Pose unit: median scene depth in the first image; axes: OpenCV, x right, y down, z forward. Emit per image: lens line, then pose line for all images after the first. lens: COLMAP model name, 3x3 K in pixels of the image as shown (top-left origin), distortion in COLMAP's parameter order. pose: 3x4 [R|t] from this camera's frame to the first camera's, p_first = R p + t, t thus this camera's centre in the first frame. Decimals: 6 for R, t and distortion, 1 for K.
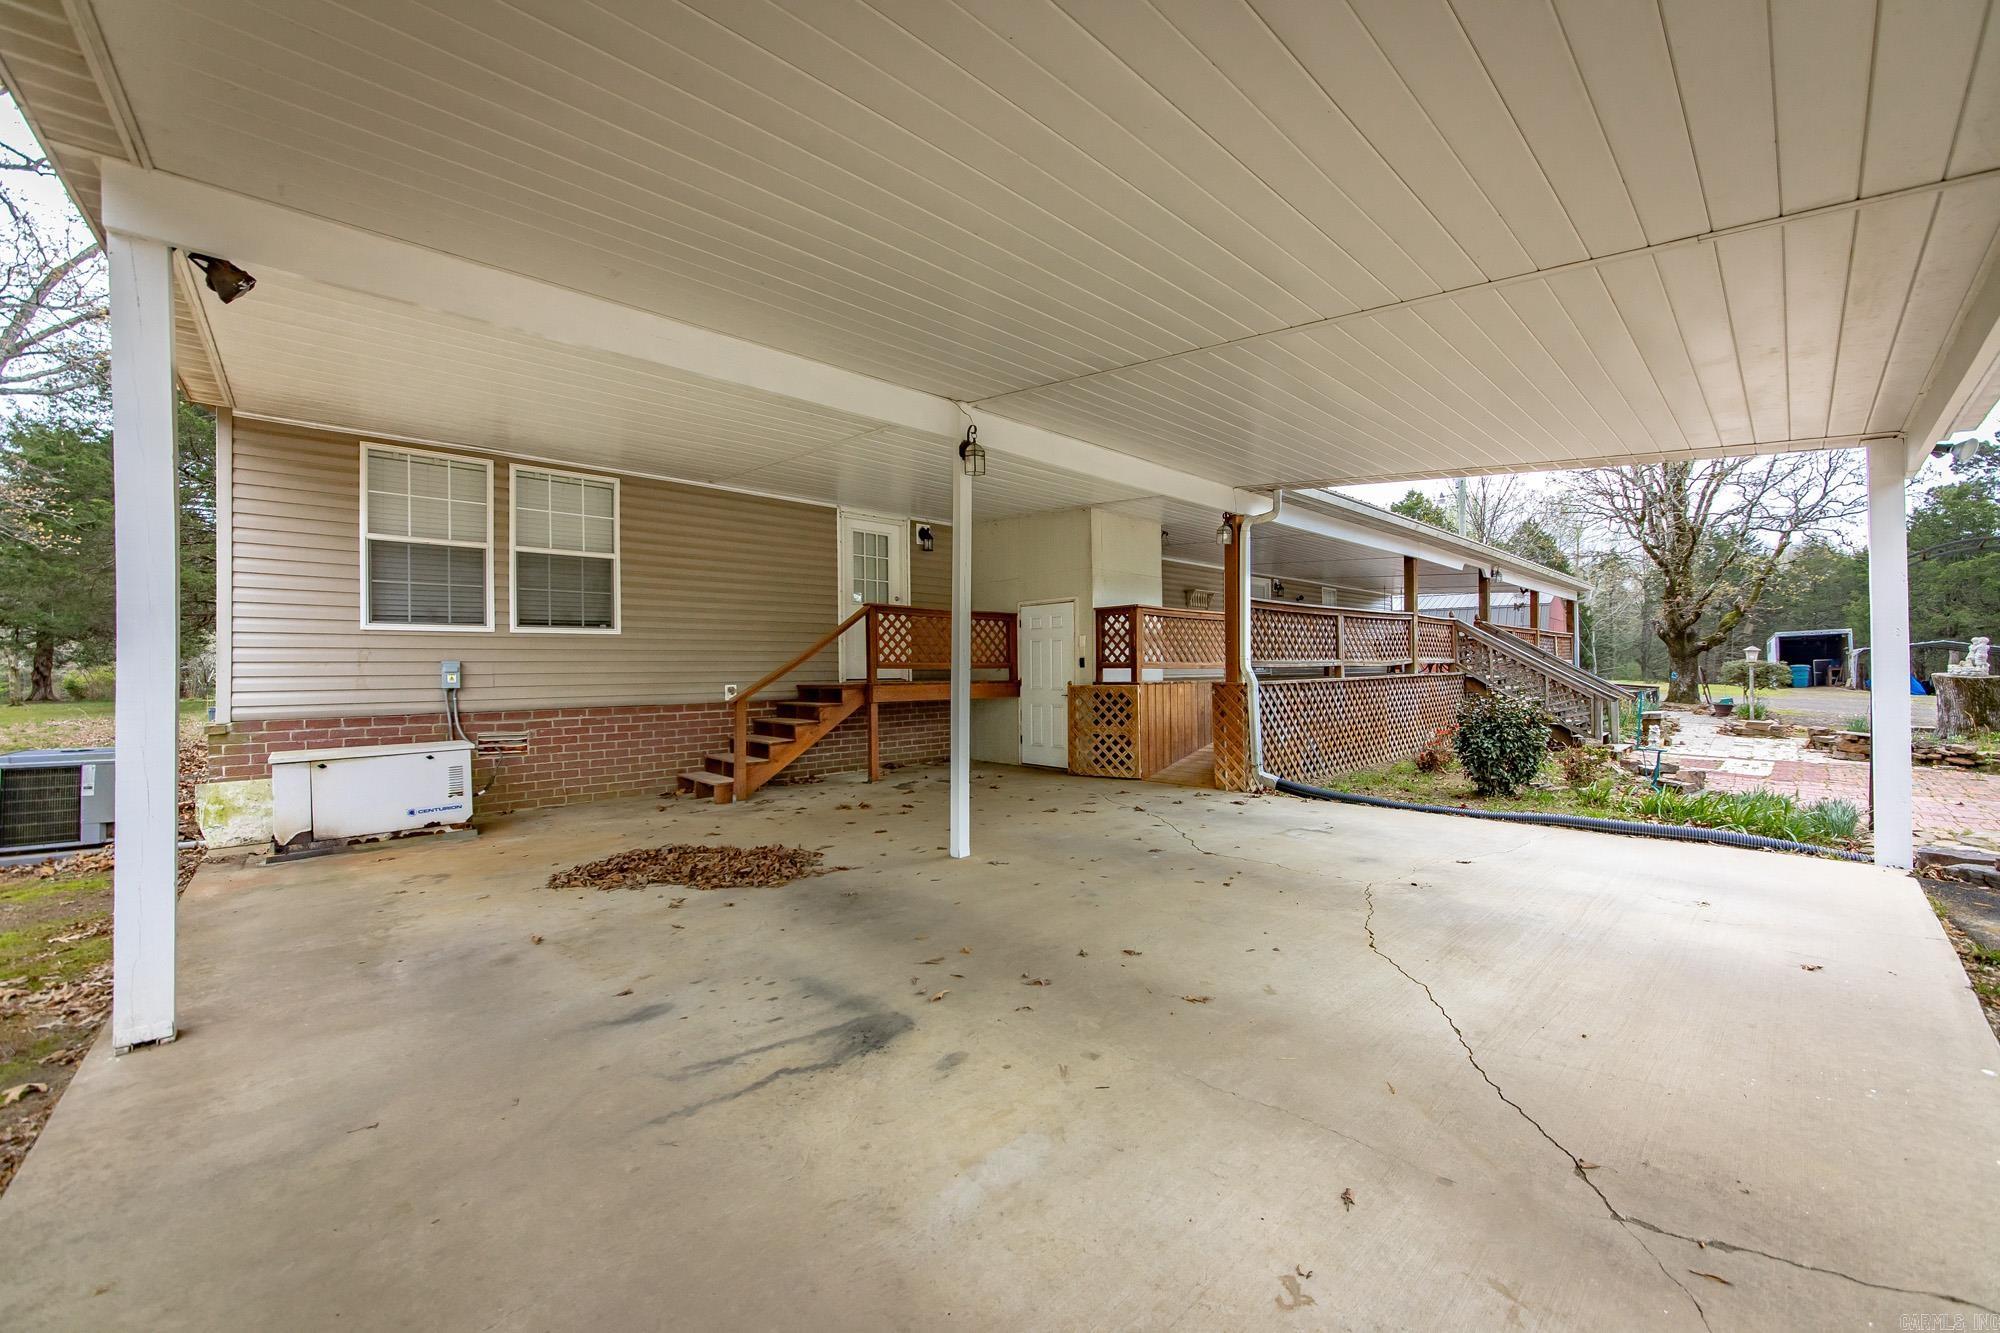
lens RADIAL K [[764.5, 0, 1000.0], [0, 764.5, 666.5], [0, 0, 1]] dist [-0.027736, -0.000453]
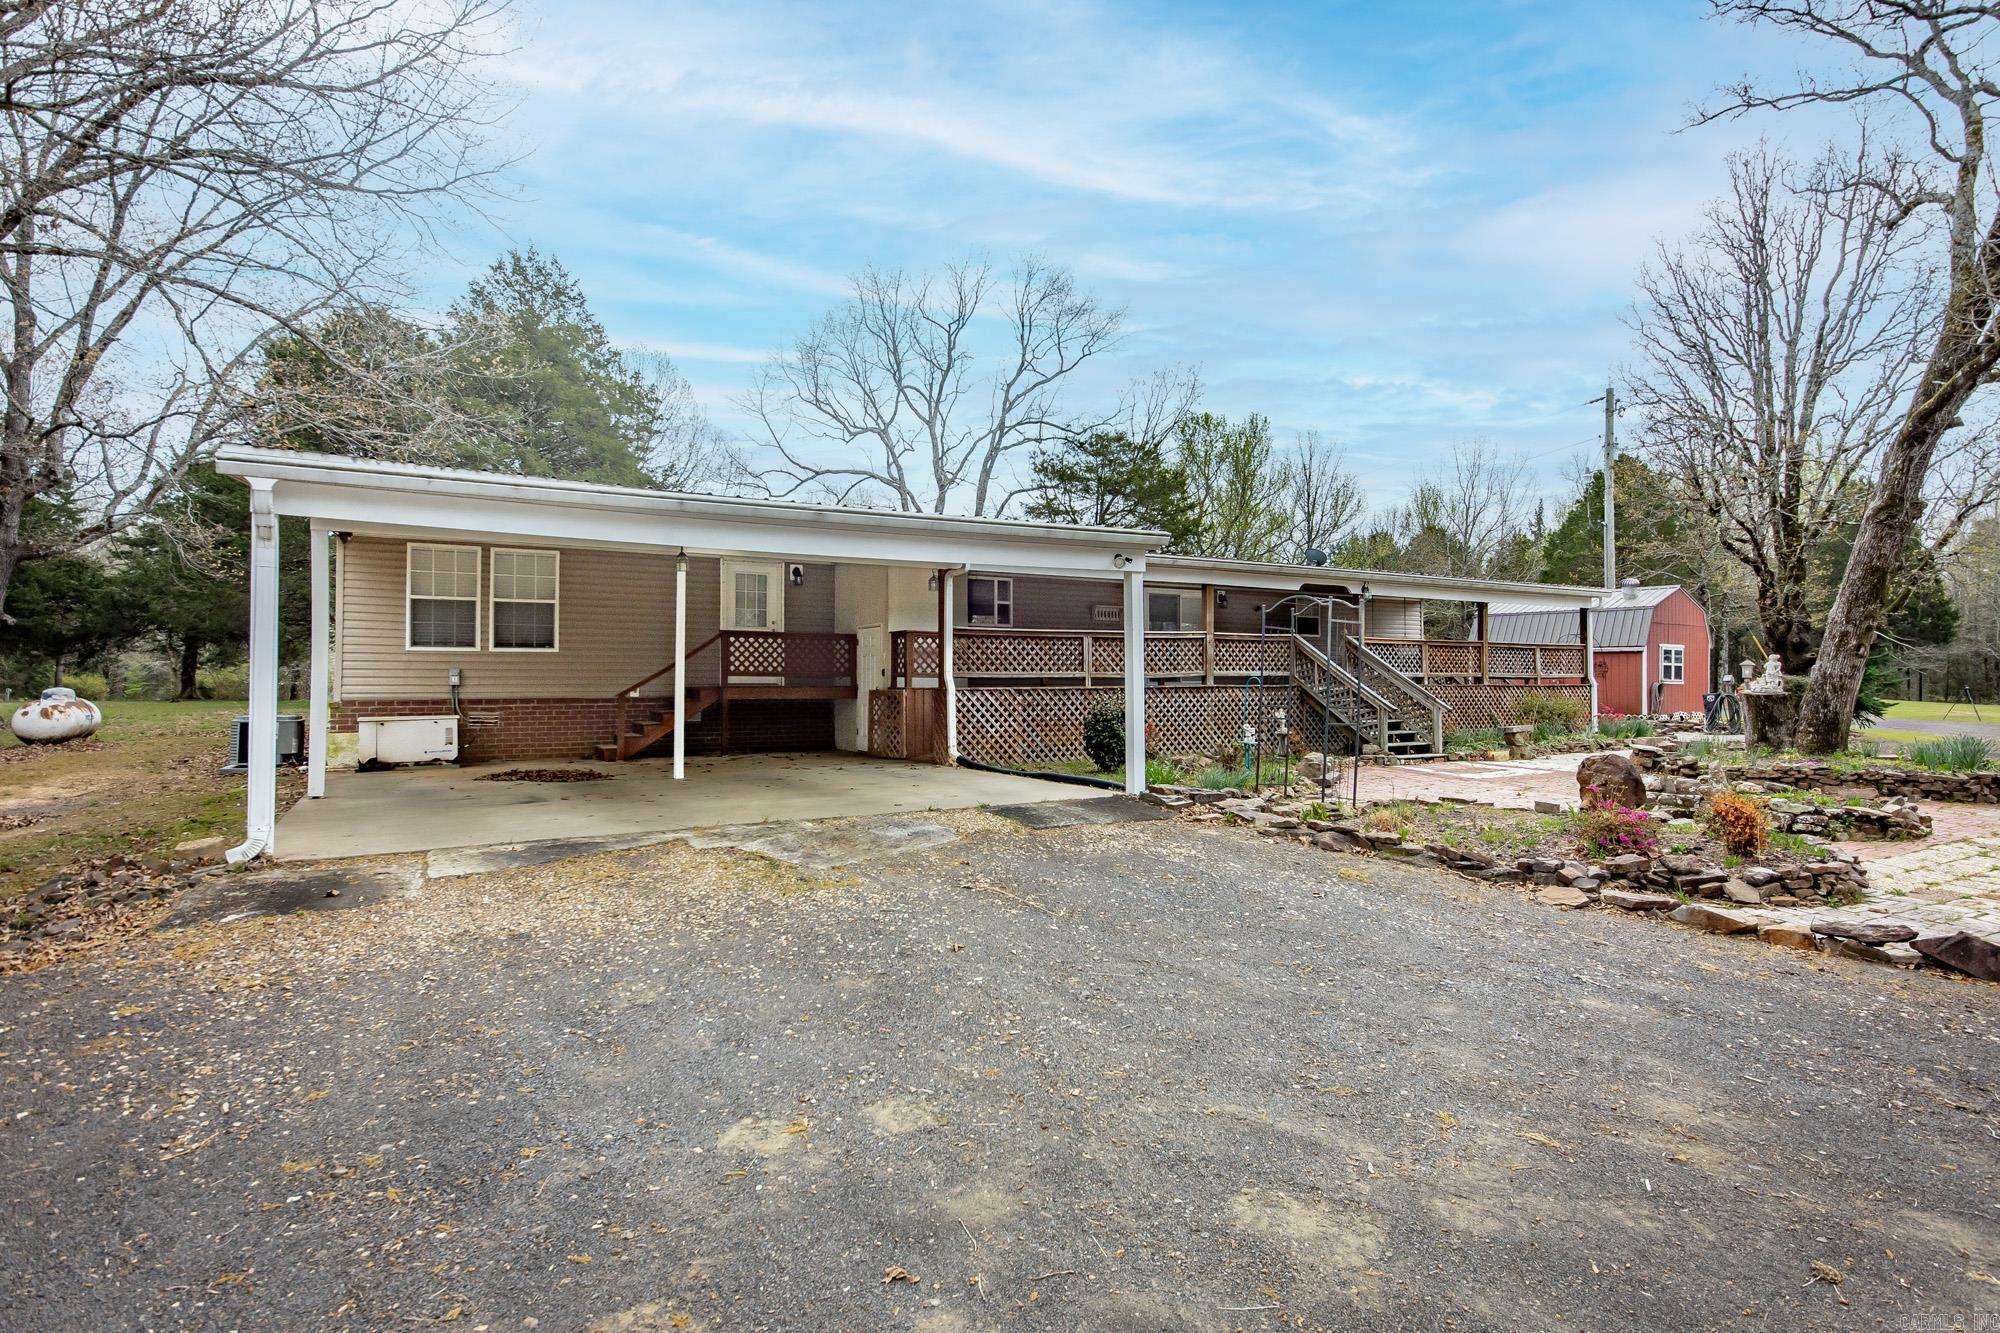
lens RADIAL K [[990.7, 0, 1000.0], [0, 990.7, 666.5], [0, 0, 1]] dist [-0.020056, 0.000279]
pose [[0.977545, 0.007248, -0.210603, 0.835947], [-0.009030, 0.999931, -0.007501, -0.006331], [0.210534, 0.009234, 0.977543, -0.807470]]
